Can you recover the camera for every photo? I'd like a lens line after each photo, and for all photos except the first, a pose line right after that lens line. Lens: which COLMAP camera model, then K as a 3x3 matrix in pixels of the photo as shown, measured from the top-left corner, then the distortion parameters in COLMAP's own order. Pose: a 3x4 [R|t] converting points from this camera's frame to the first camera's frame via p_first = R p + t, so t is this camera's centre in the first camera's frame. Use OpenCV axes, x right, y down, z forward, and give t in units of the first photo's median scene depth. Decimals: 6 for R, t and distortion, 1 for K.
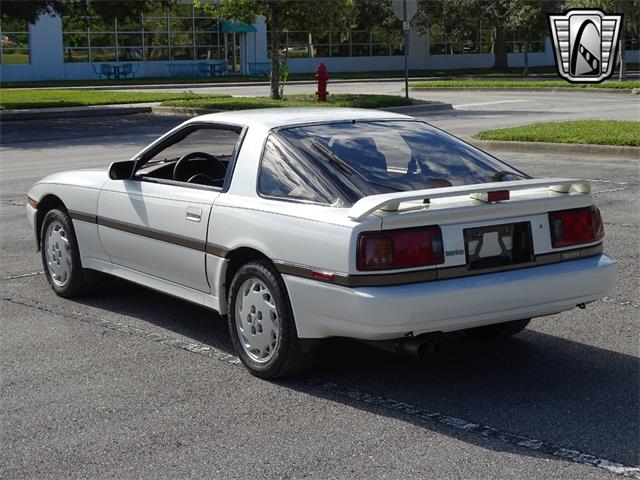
lens RADIAL K [[1204.5, 0, 320.0], [0, 1204.5, 240.0], [0, 0, 1]] dist [-0.008861, -0.013520]
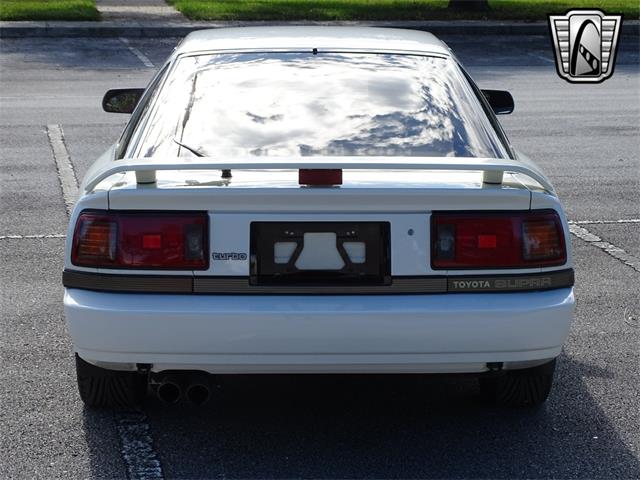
lens RADIAL K [[1708.5, 0, 320.0], [0, 1708.5, 240.0], [0, 0, 1]] dist [0.043376, -0.000207]
pose [[0.851168, 0.111341, -0.512948, 0.602695], [-0.097971, 0.993770, 0.053139, -0.050143], [0.515669, 0.005024, 0.856773, 0.216076]]
